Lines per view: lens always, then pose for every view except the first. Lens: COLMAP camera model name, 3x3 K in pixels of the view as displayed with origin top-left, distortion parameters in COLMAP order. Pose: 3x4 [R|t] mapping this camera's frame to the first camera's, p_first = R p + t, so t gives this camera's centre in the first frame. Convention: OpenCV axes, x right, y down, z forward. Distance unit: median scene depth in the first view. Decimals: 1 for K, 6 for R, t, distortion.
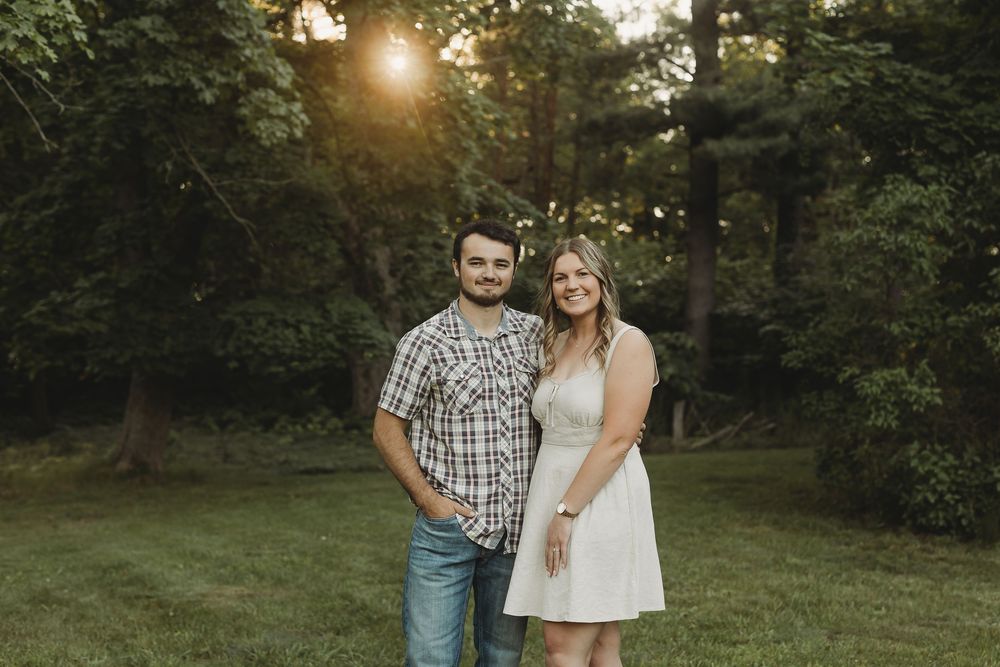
lens RADIAL K [[1435.0, 0, 527.5], [0, 1435.0, 369.7], [0, 0, 1]] dist [0.002352, -0.011768]
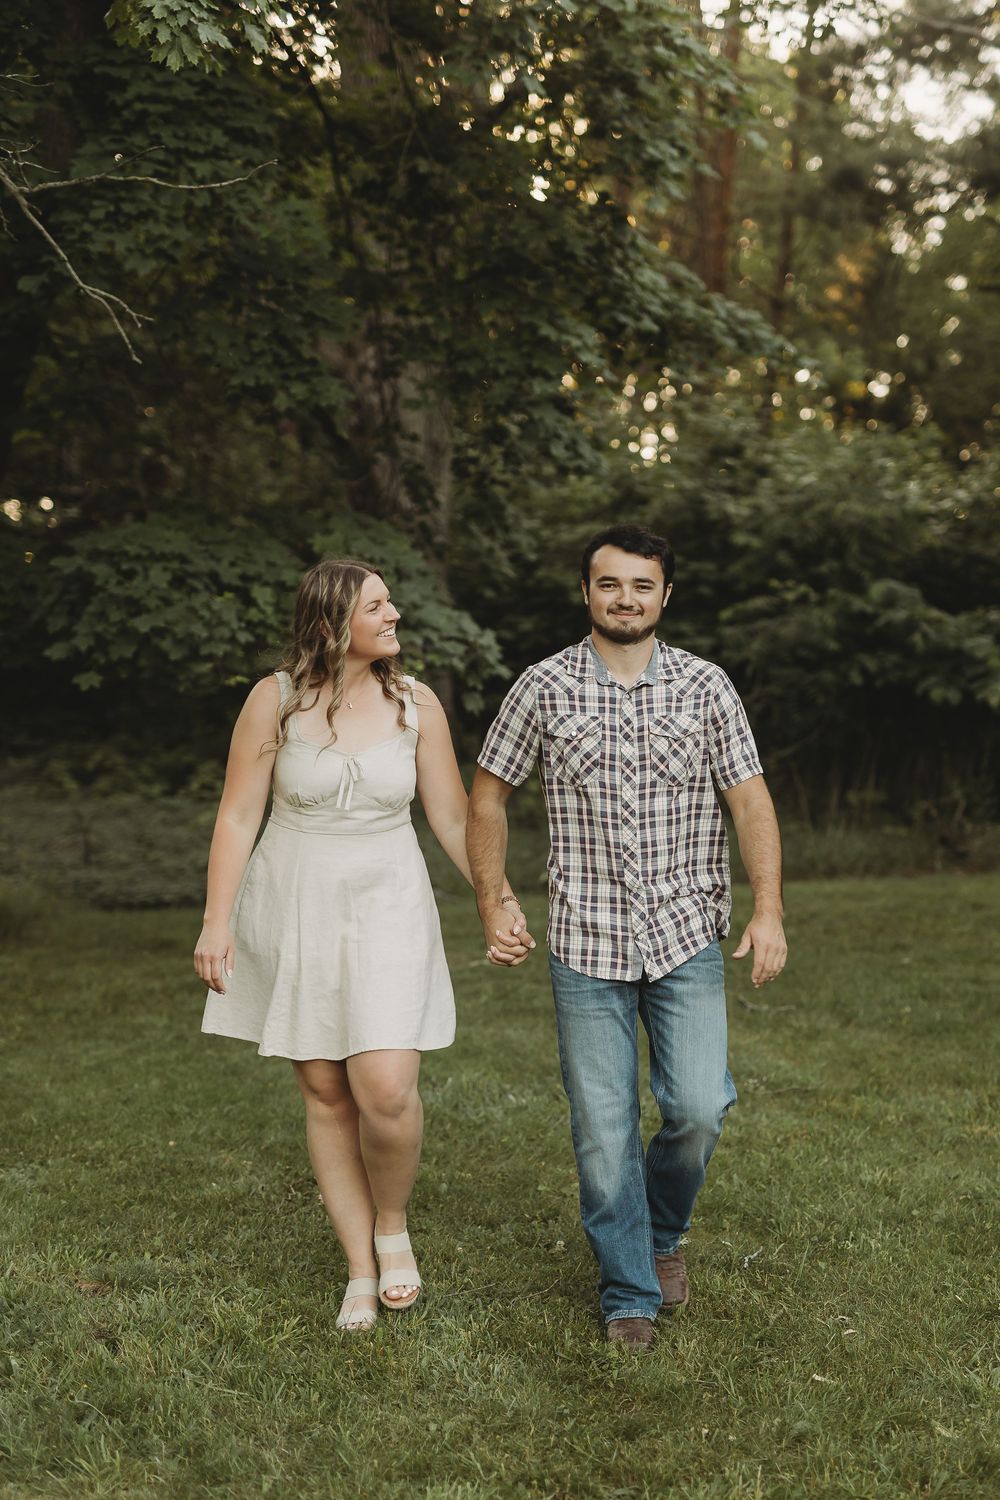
lens RADIAL K [[2240.5, 0, 564.4], [0, 2240.5, 781.2], [0, 0, 1]] dist [0.002975, -0.004798]
pose [[0.999795, 0.018143, -0.009010, -0.080137], [-0.017590, 0.998155, 0.058118, -0.018034], [0.010048, -0.057947, 0.998269, 0.460290]]
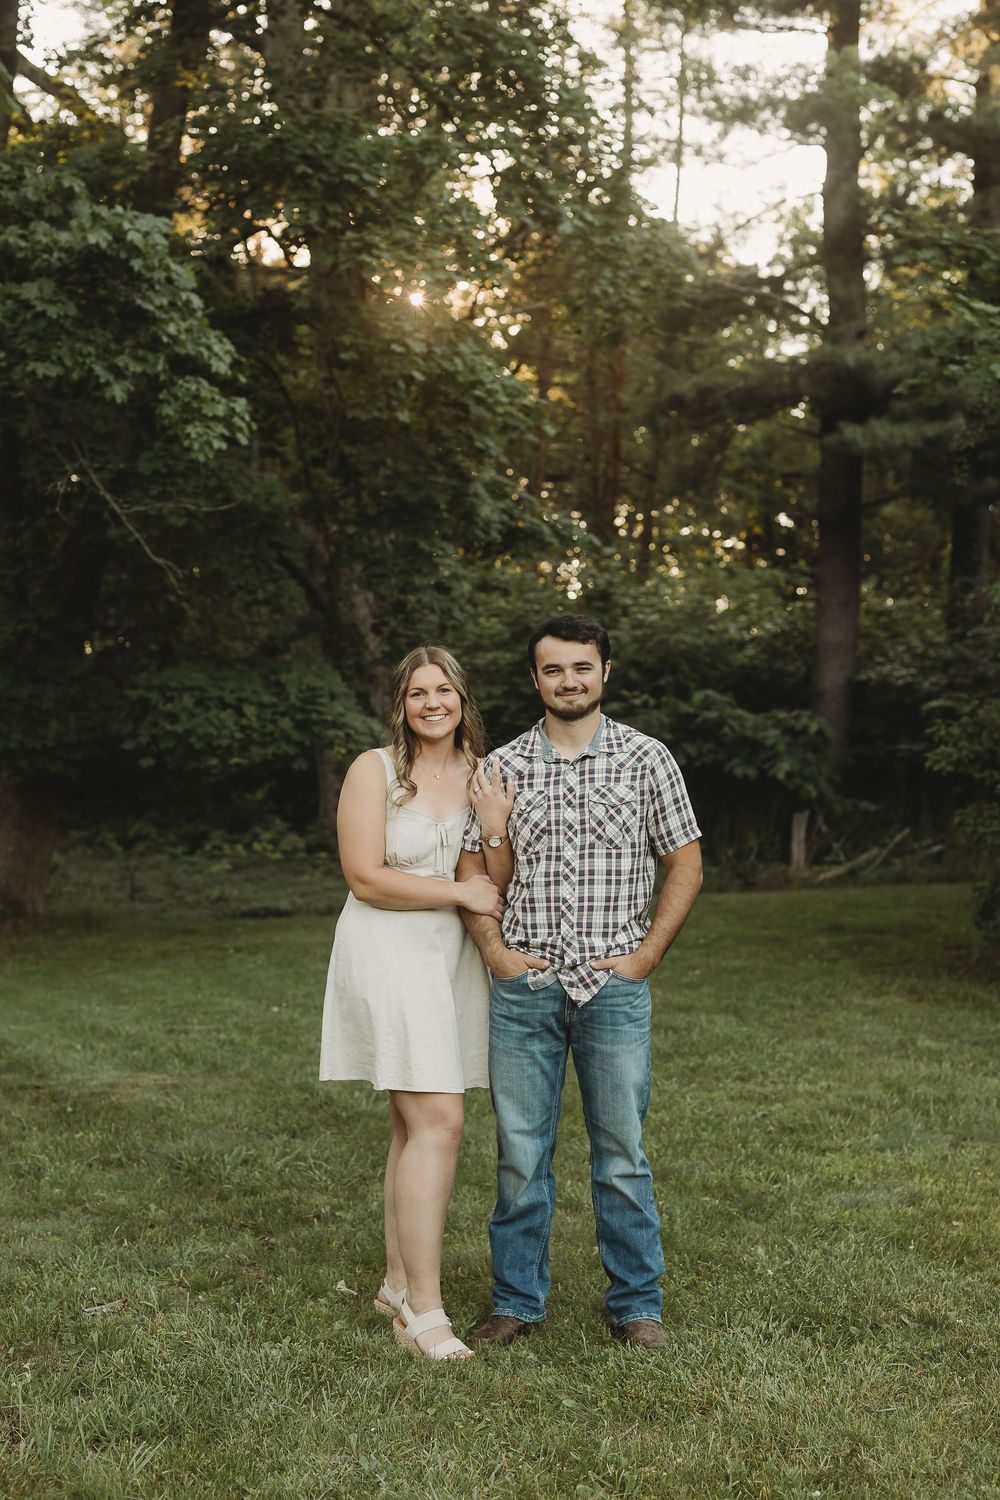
lens RADIAL K [[2240.5, 0, 564.4], [0, 2240.5, 781.2], [0, 0, 1]] dist [0.002975, -0.004798]
pose [[0.999900, 0.004062, -0.013527, 0.016371], [-0.003887, 0.999909, 0.012923, -0.011098], [0.013579, -0.012869, 0.999825, -0.111869]]
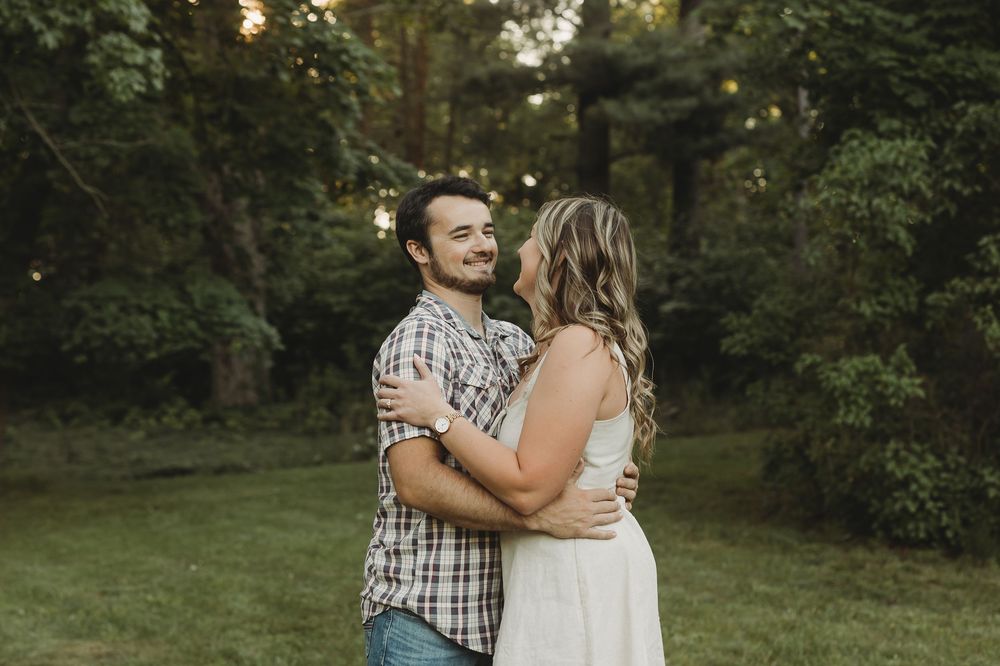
lens RADIAL K [[1476.5, 0, 458.2], [0, 1476.5, 323.0], [0, 0, 1]] dist [-0.000535, -0.008598]
pose [[0.998508, -0.013463, 0.052925, -0.031727], [0.014196, 0.999808, -0.013493, -0.011447], [-0.052733, 0.014224, 0.998507, 0.130343]]
